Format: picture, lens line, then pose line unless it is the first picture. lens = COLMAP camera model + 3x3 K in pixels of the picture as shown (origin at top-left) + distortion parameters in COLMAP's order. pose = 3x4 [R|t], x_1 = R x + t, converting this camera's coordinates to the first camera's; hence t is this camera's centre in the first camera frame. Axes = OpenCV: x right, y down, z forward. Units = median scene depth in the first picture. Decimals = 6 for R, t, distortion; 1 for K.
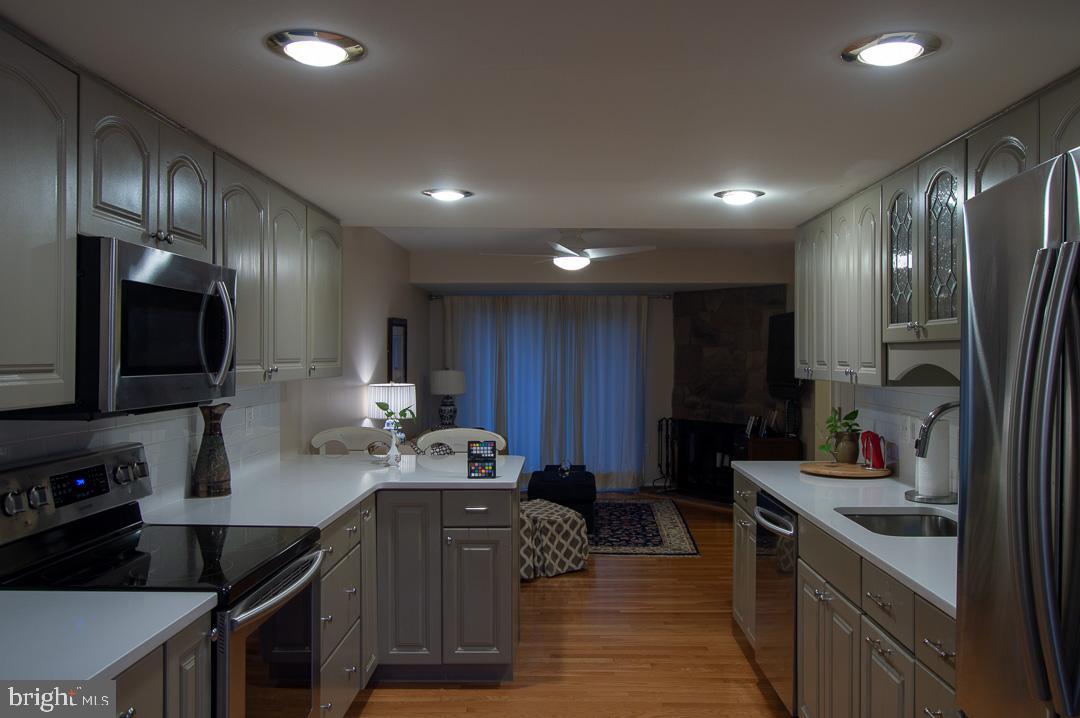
lens RADIAL K [[809.0, 0, 540.0], [0, 809.0, 359.0], [0, 0, 1]] dist [-0.007135, 0.004799]
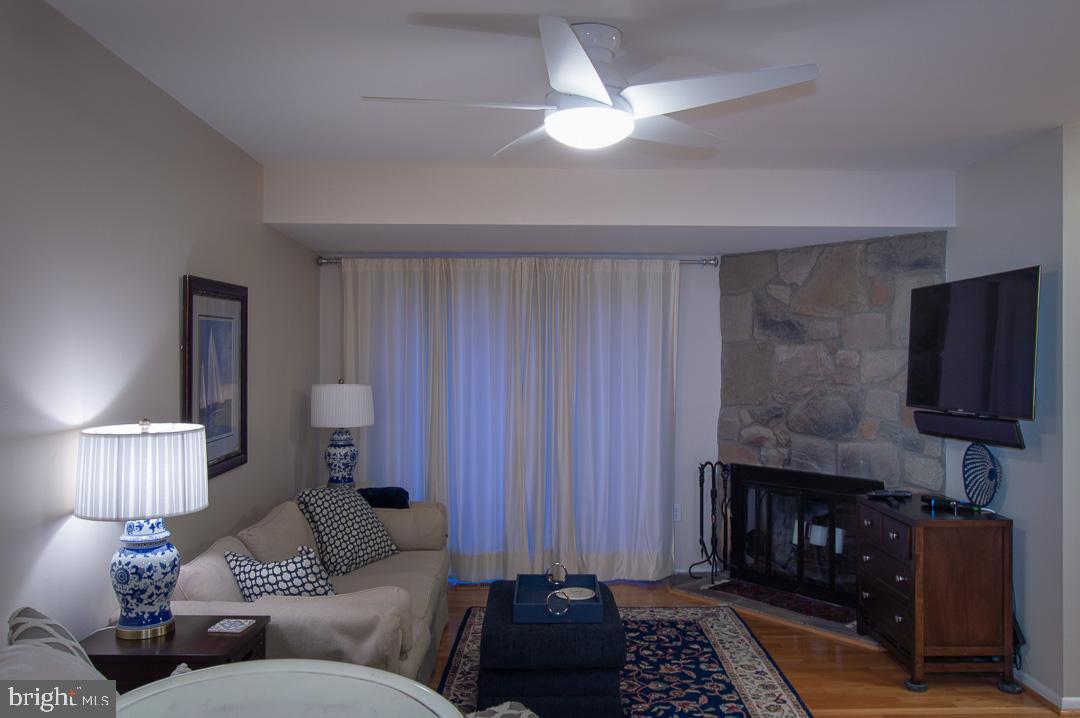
lens RADIAL K [[809.0, 0, 540.0], [0, 809.0, 359.0], [0, 0, 1]] dist [-0.007135, 0.004799]
pose [[0.998422, 0.000931, 0.056145, -0.005970], [-0.000510, 0.999972, -0.007517, 0.000377], [-0.056150, 0.007477, 0.998394, 0.412078]]
